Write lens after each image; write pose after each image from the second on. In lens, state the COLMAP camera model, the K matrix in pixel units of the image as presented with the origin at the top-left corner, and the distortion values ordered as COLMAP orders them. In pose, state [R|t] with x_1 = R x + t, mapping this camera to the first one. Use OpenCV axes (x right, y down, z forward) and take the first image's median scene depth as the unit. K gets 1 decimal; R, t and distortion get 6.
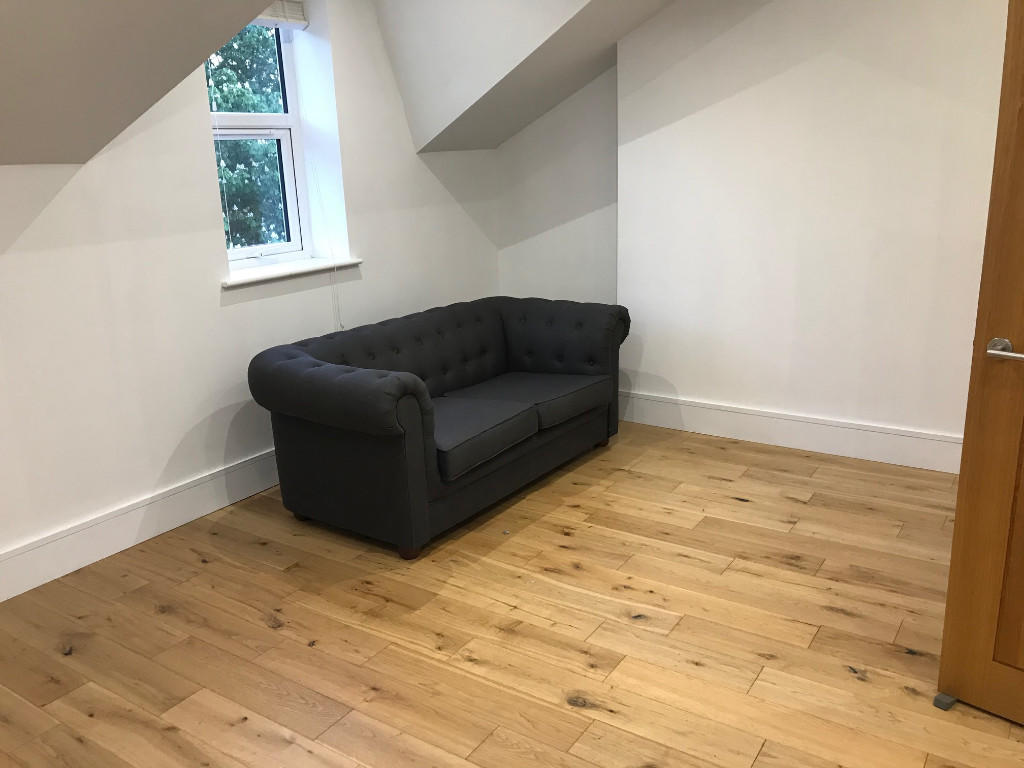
lens RADIAL K [[850.0, 0, 506.6], [0, 850.0, 374.7], [0, 0, 1]] dist [0.039402, -0.042340]
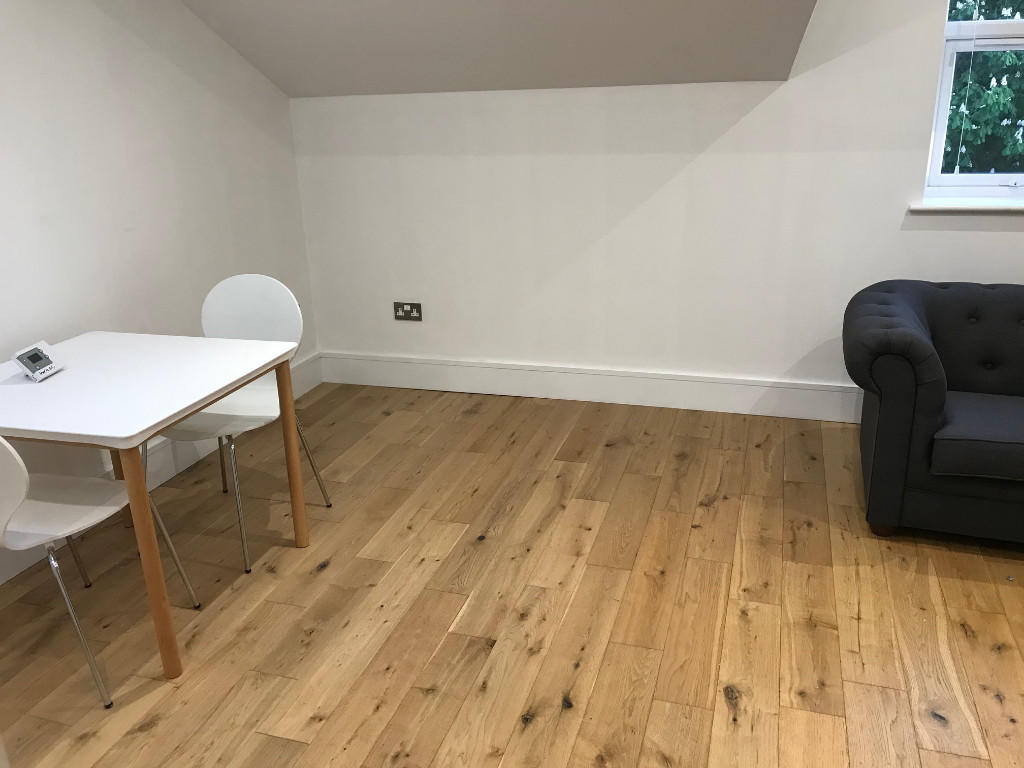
lens RADIAL K [[850.0, 0, 510.1], [0, 850.0, 381.3], [0, 0, 1]] dist [0.039402, -0.042340]
pose [[0.286079, 0.338821, -0.896303, 0.617285], [-0.226202, 0.932839, 0.280434, -0.119057], [0.931124, 0.122520, 0.343507, 0.344527]]
